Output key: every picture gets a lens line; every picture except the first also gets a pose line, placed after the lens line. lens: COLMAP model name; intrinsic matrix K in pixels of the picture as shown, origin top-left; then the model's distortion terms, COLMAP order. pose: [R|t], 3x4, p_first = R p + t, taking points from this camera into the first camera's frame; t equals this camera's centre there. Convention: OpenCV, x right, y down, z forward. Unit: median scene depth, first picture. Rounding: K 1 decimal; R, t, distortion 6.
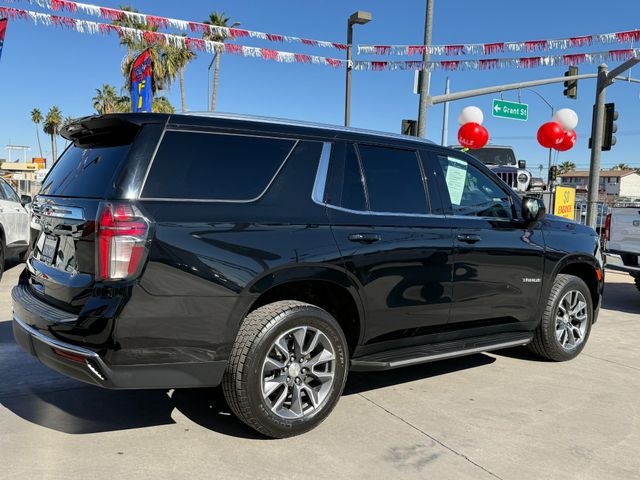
lens RADIAL K [[590.6, 0, 320.0], [0, 590.6, 240.0], [0, 0, 1]] dist [0.159853, -0.333104]
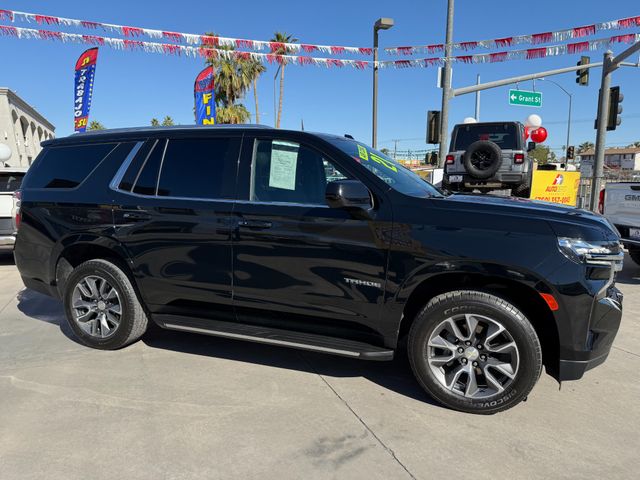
lens RADIAL K [[473.5, 0, 319.9], [0, 473.5, 234.3], [0, 0, 1]] dist [0.024063, -0.038393]
pose [[0.991141, -0.017607, -0.131641, 0.057276], [0.023102, 0.998919, 0.040333, -0.005606], [0.130788, -0.043017, 0.990477, 0.059830]]
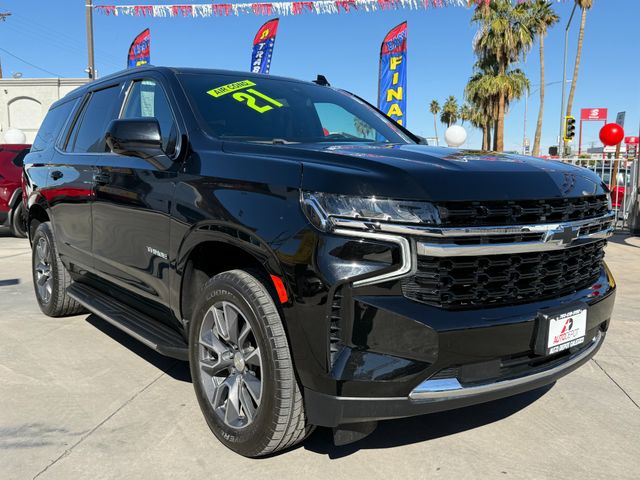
lens RADIAL K [[590.6, 0, 320.0], [0, 590.6, 240.0], [0, 0, 1]] dist [0.159853, -0.333104]
pose [[0.766841, 0.035074, -0.640879, 0.235938], [-0.020781, 0.999339, 0.029826, 0.015355], [0.641501, -0.009554, 0.767063, 0.155514]]
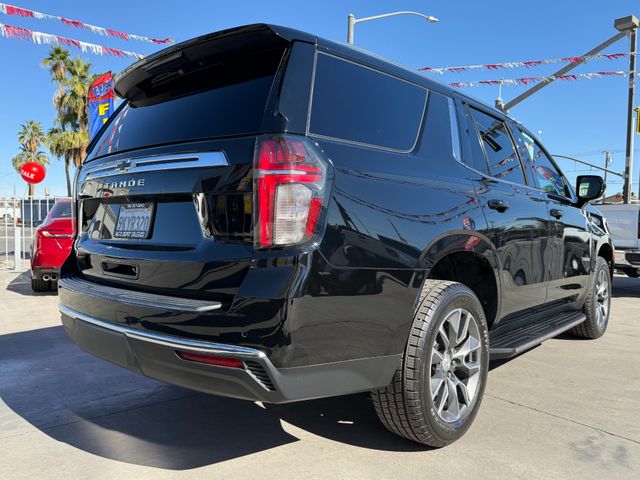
lens RADIAL K [[501.7, 0, 317.2], [0, 501.7, 239.1], [0, 0, 1]] dist [-0.001805, -0.003807]
pose [[0.981087, -0.025468, 0.191885, -0.090546], [0.033514, 0.998685, -0.038803, 0.017773], [-0.190645, 0.044500, 0.980650, 0.089448]]
